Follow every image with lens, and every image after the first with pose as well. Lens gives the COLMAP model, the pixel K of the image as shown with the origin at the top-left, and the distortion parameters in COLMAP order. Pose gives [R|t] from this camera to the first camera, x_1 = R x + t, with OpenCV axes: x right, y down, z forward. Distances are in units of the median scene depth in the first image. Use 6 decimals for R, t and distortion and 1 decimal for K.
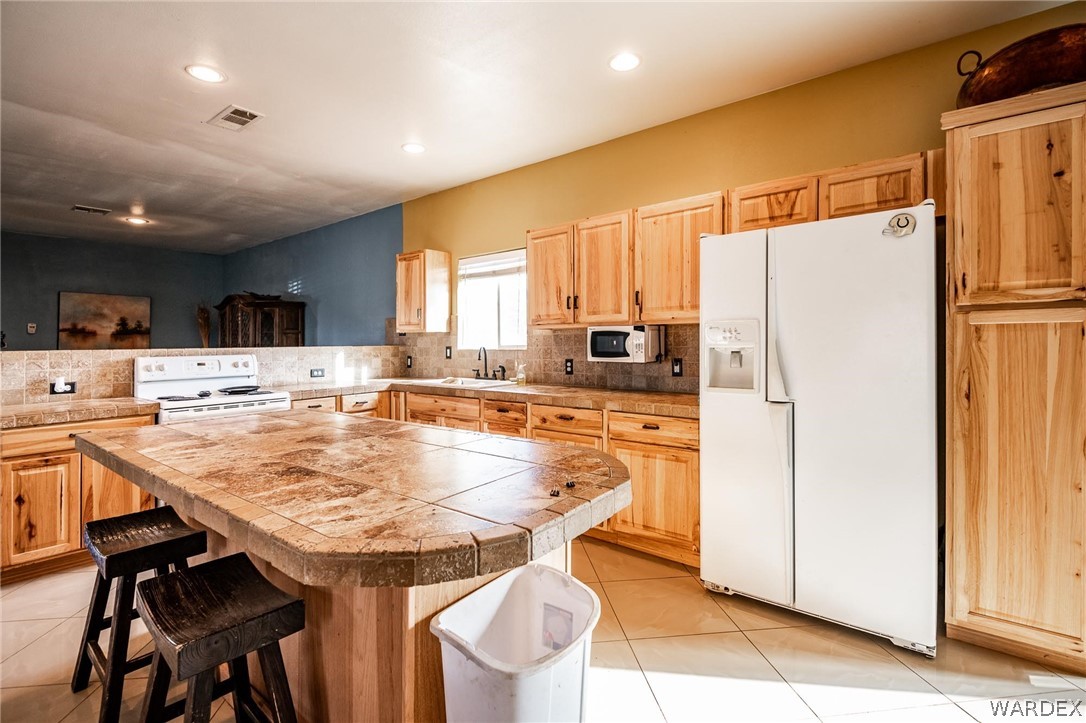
lens RADIAL K [[489.7, 0, 519.4], [0, 489.7, 338.3], [0, 0, 1]] dist [0.014321, -0.000502]
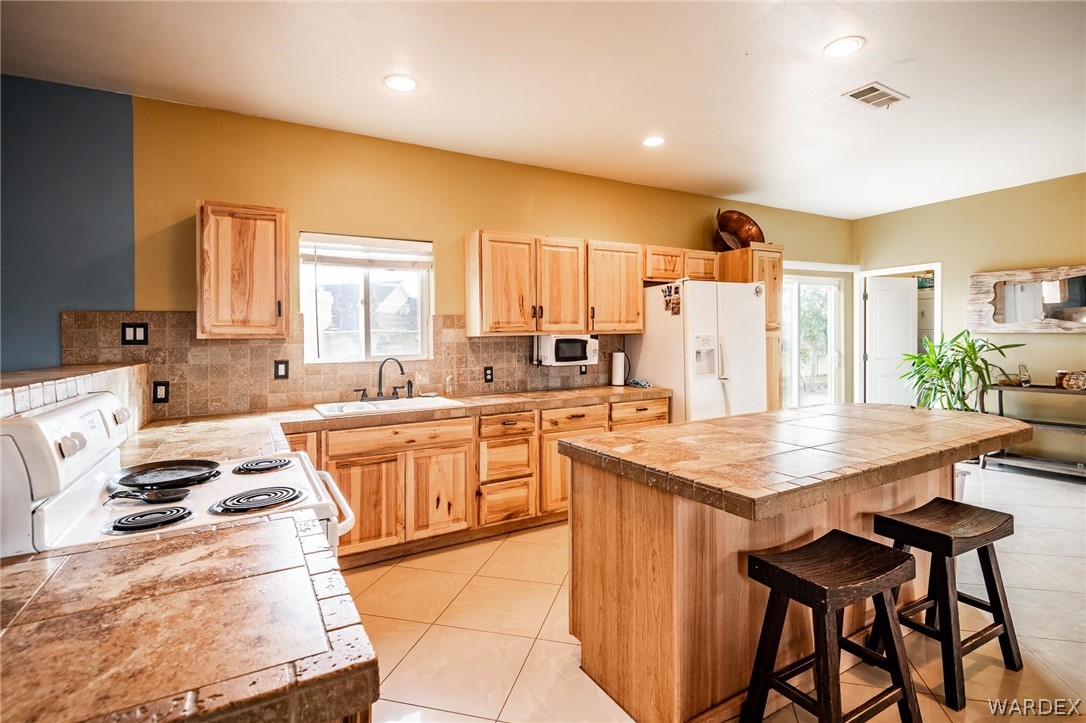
lens RADIAL K [[527.7, 0, 545.2], [0, 527.7, 350.3], [0, 0, 1]] dist [0.004593, 0.000190]
pose [[0.347868, -0.014666, 0.937429, -0.937884], [0.008683, 0.999885, 0.012422, -0.003469], [-0.937503, 0.003819, 0.347955, 0.572456]]
